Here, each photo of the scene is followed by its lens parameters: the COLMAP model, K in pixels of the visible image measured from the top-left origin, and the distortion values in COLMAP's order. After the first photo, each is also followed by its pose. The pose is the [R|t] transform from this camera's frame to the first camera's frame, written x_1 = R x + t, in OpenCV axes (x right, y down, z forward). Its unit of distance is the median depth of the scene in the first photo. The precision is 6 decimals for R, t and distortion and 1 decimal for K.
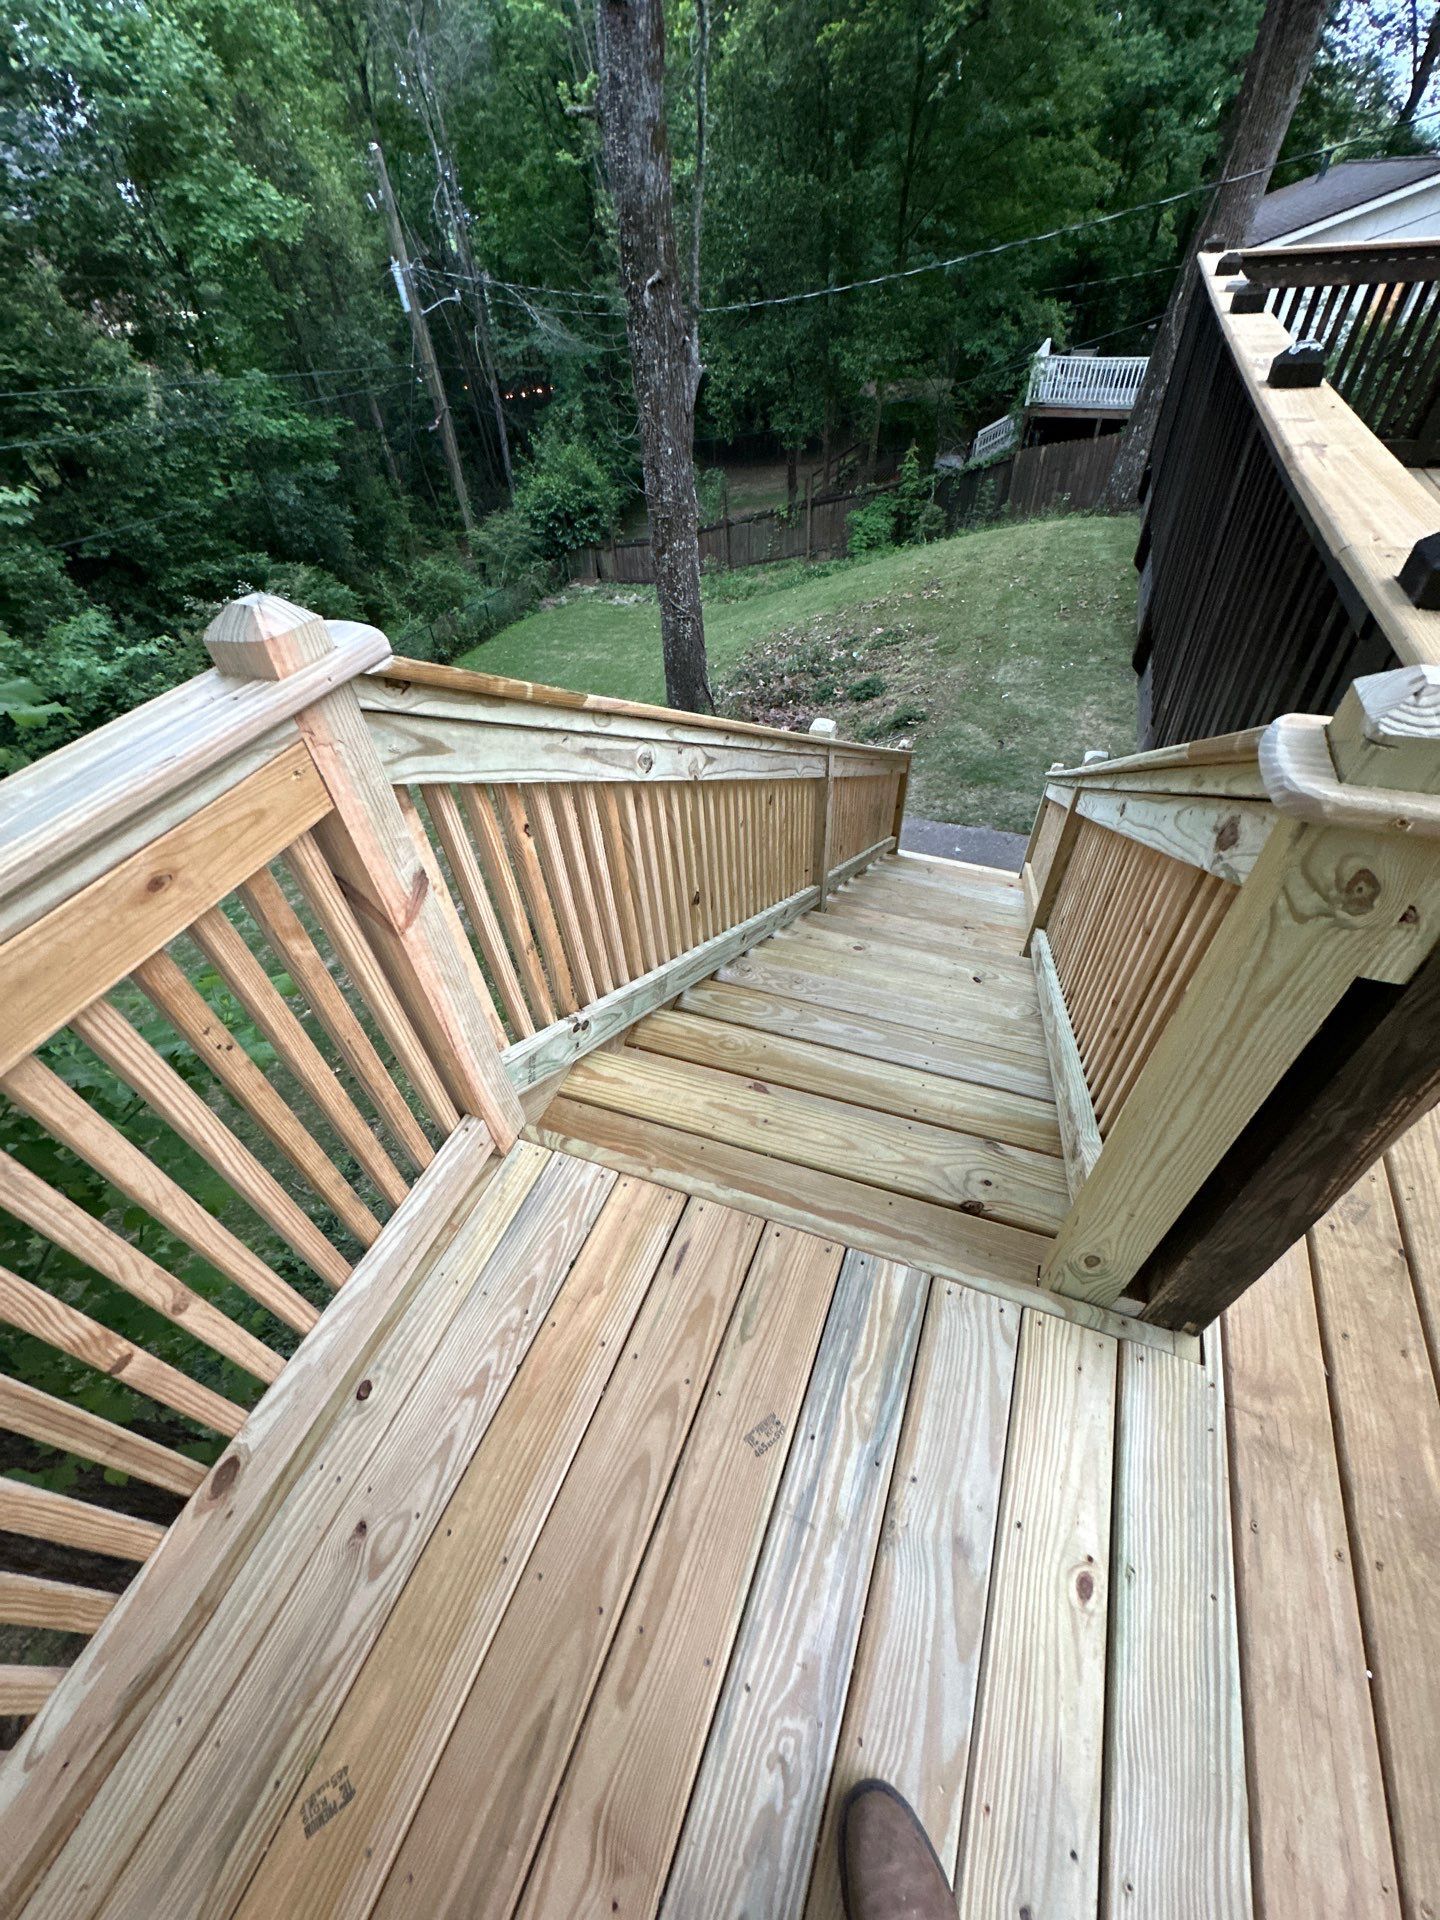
lens RADIAL K [[764.8, 0, 722.3], [0, 764.8, 958.3], [0, 0, 1]] dist [-0.002955, 0.000449]
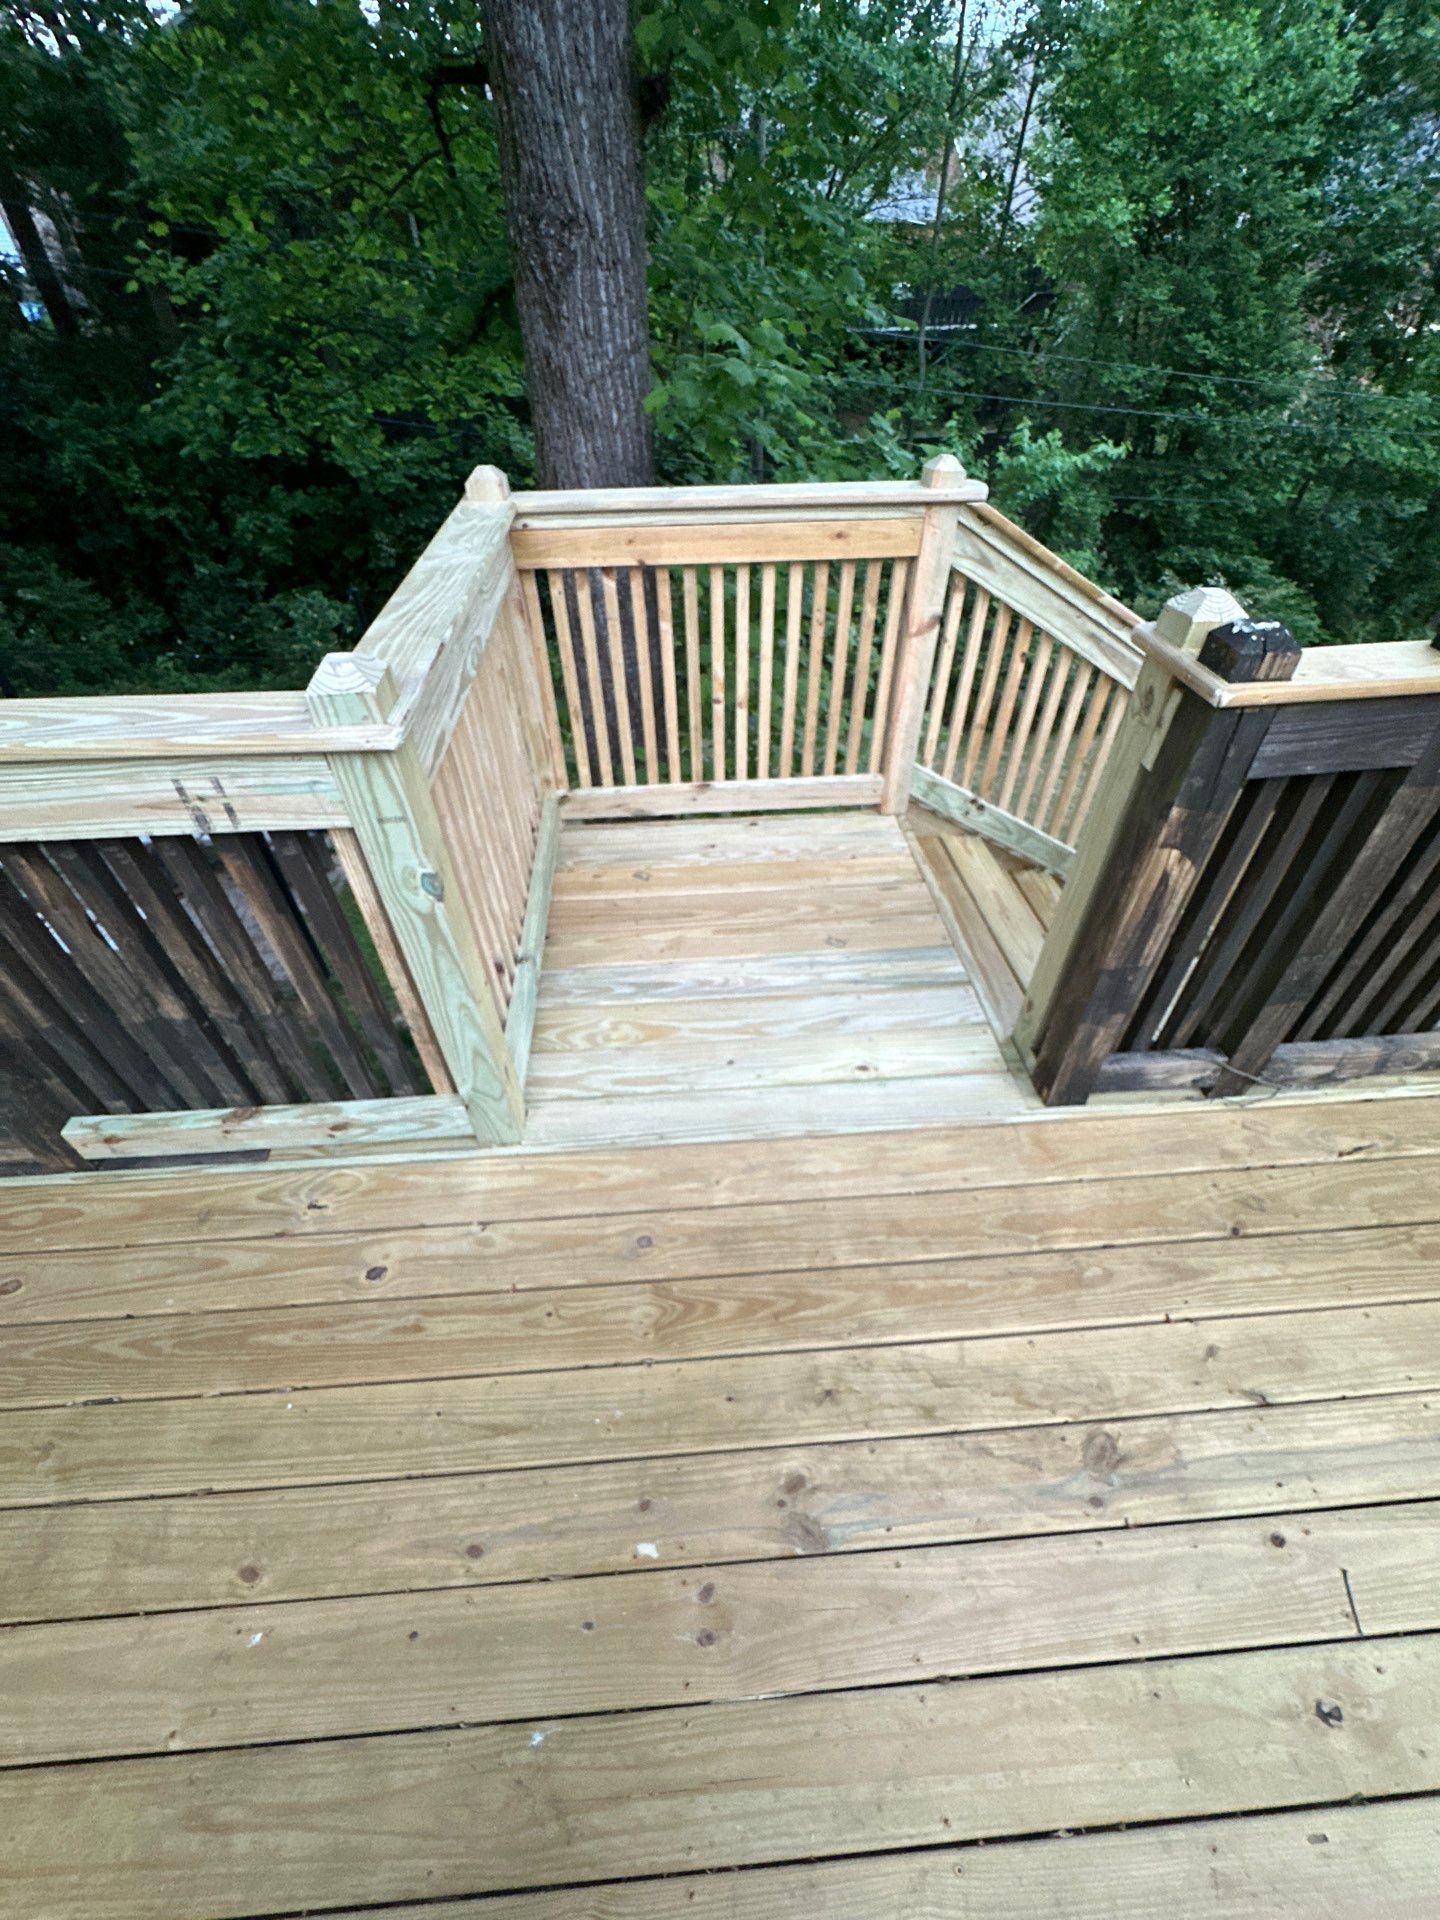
lens RADIAL K [[773.7, 0, 722.2], [0, 773.7, 958.9], [0, 0, 1]] dist [-0.006182, 0.001163]
pose [[0.428393, 0.643773, -0.634063, 0.591037], [-0.646689, 0.708529, 0.282455, 0.152745], [0.631089, 0.289039, 0.719850, -0.264715]]
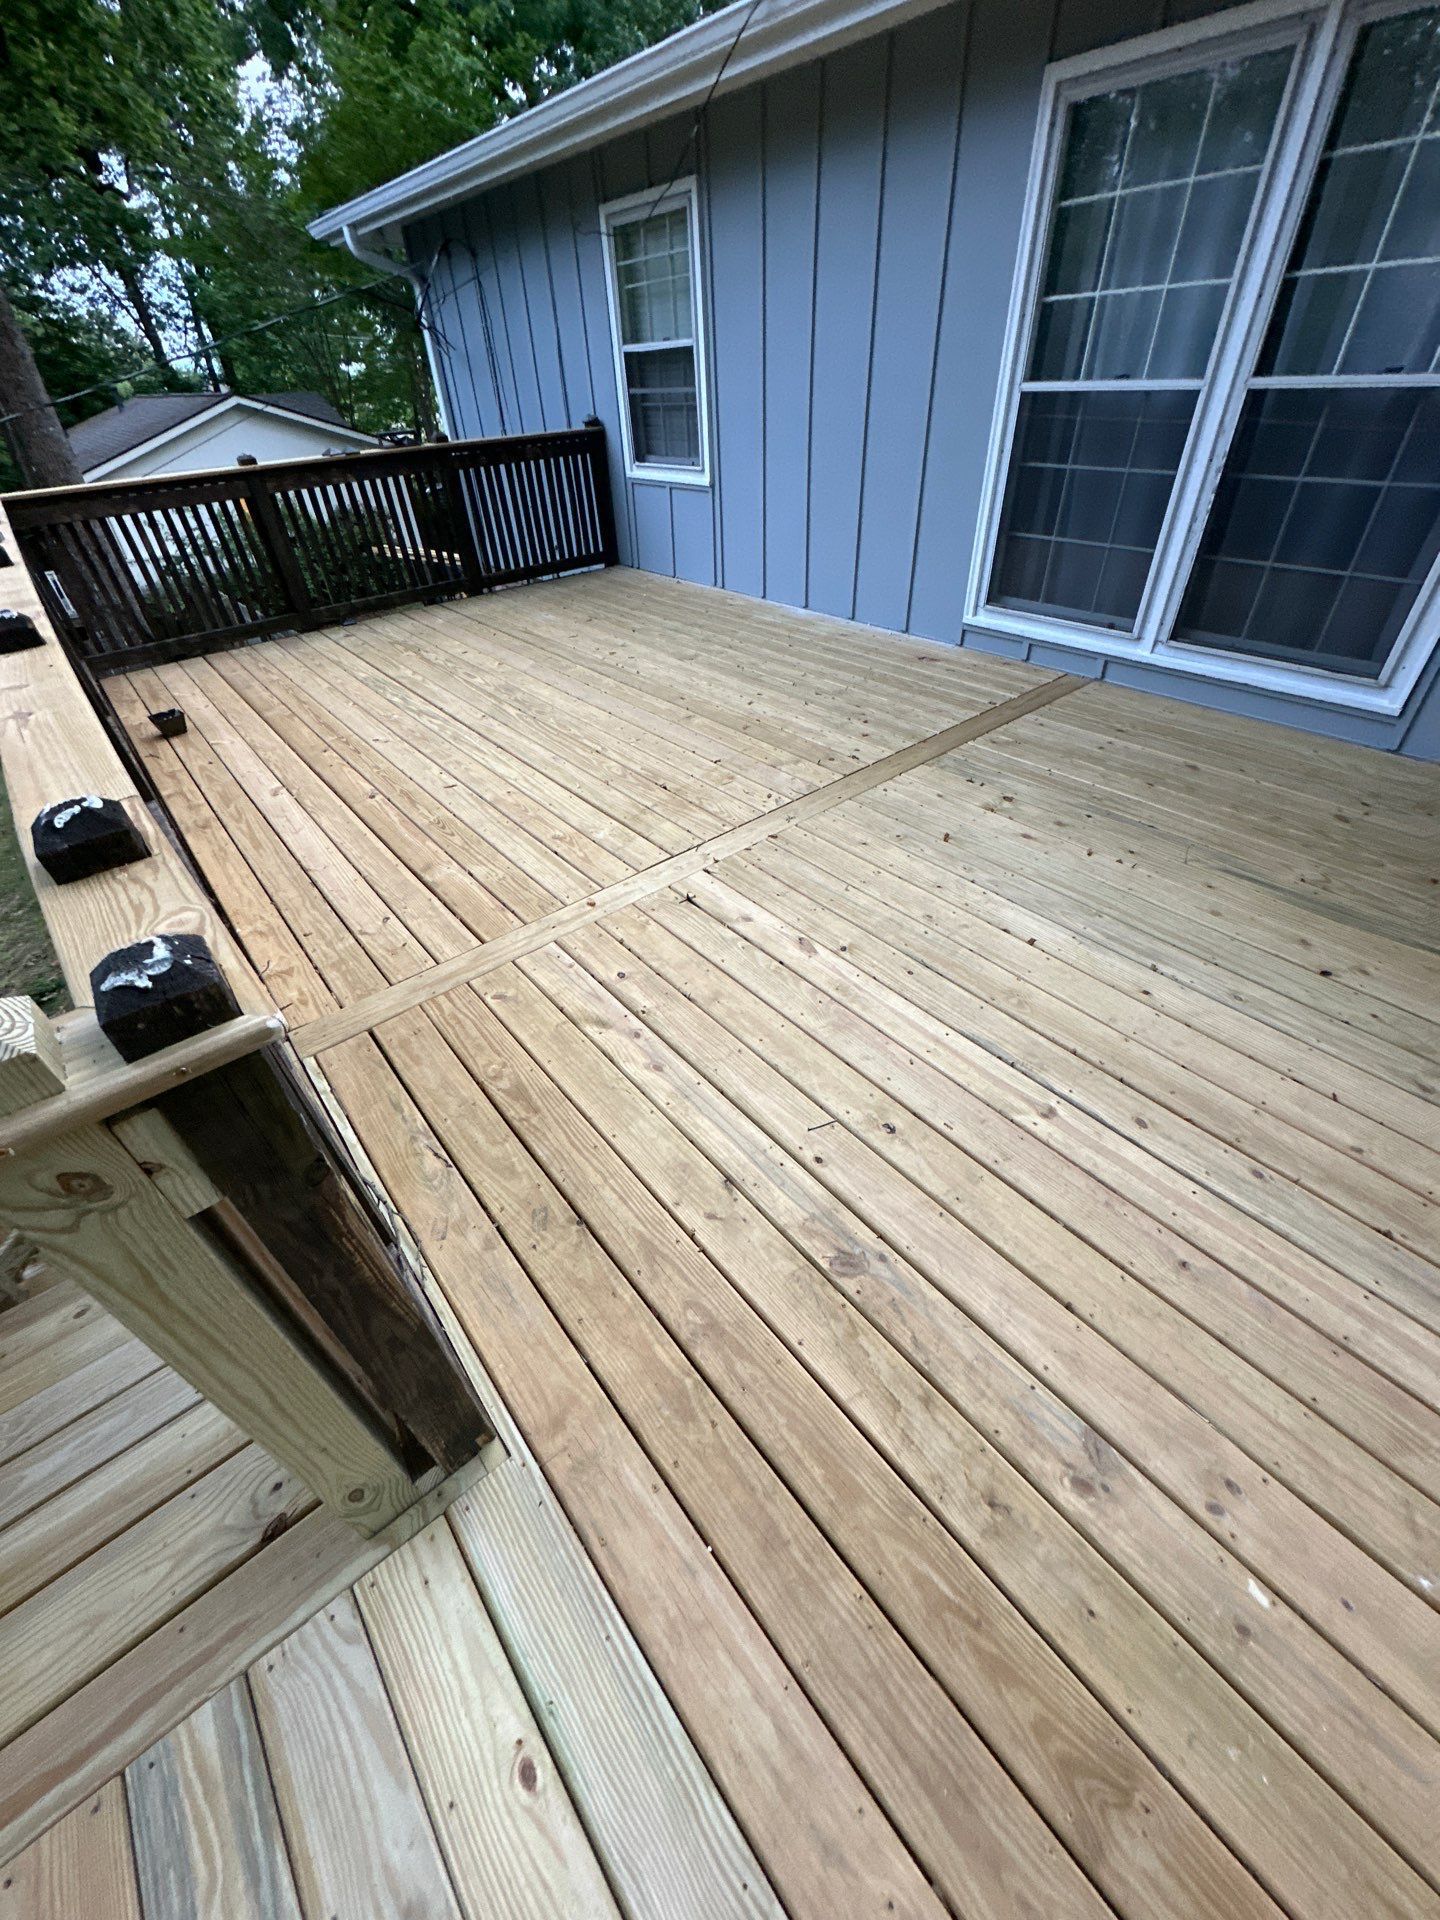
lens RADIAL K [[762.9, 0, 721.4], [0, 762.9, 958.0], [0, 0, 1]] dist [-0.001761, -0.000065]
pose [[0.492056, -0.512733, 0.703552, 0.200460], [0.623339, 0.771665, 0.126417, 0.023029], [-0.607725, 0.376347, 0.699309, -0.098639]]
